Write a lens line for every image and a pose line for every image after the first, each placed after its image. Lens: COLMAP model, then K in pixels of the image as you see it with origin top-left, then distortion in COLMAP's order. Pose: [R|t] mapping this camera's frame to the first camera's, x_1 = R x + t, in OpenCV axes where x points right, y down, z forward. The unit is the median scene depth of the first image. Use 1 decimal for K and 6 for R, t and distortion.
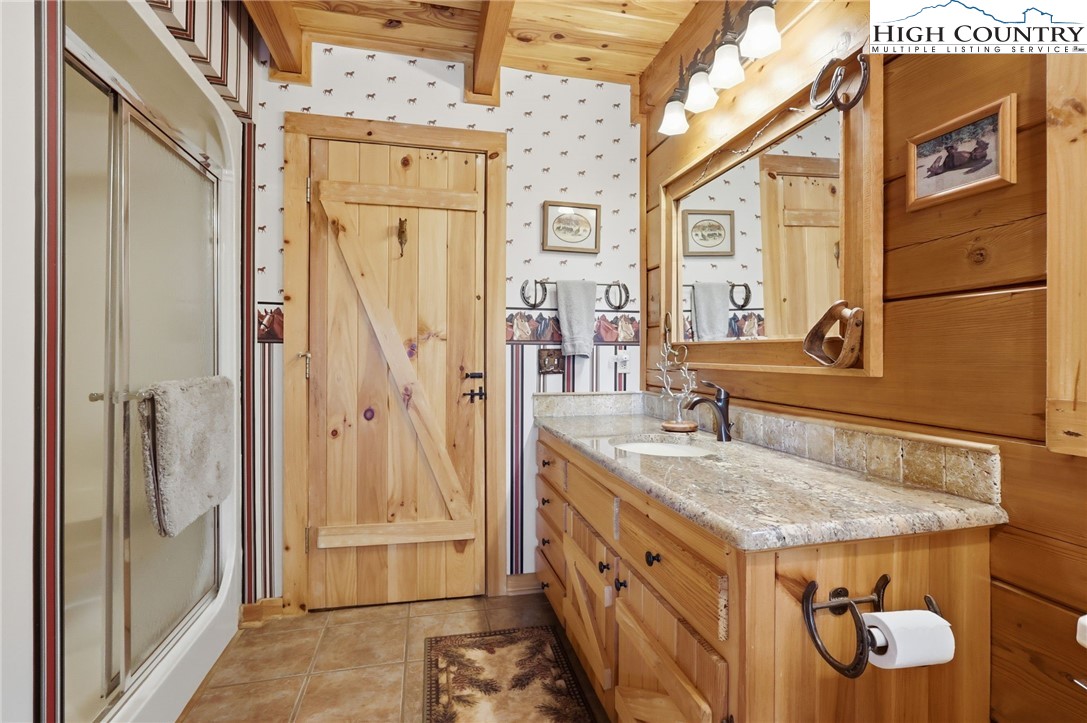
lens RADIAL K [[532.8, 0, 543.5], [0, 532.8, 361.5], [0, 0, 1]] dist [-0.002724, -0.000699]
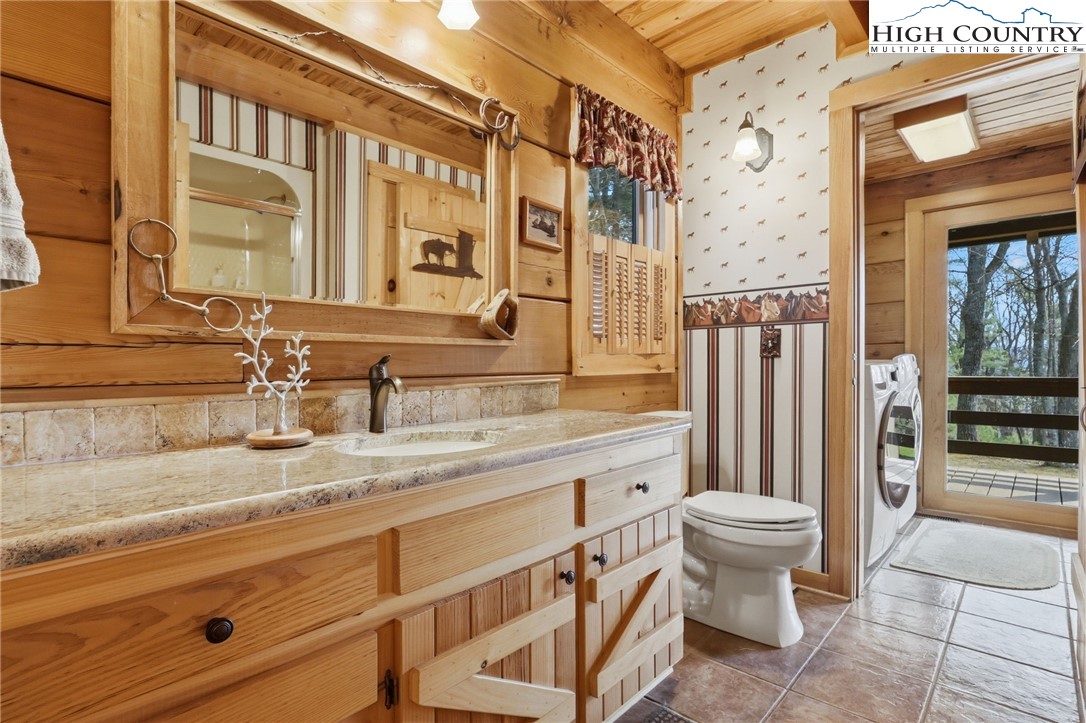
lens RADIAL K [[532.4, 0, 543.0], [0, 532.4, 361.5], [0, 0, 1]] dist [-0.002724, -0.000699]
pose [[-0.561794, -0.007473, 0.827244, -0.707298], [0.009862, 0.999828, 0.015730, 0.055145], [-0.827219, 0.016995, -0.561623, 1.958299]]
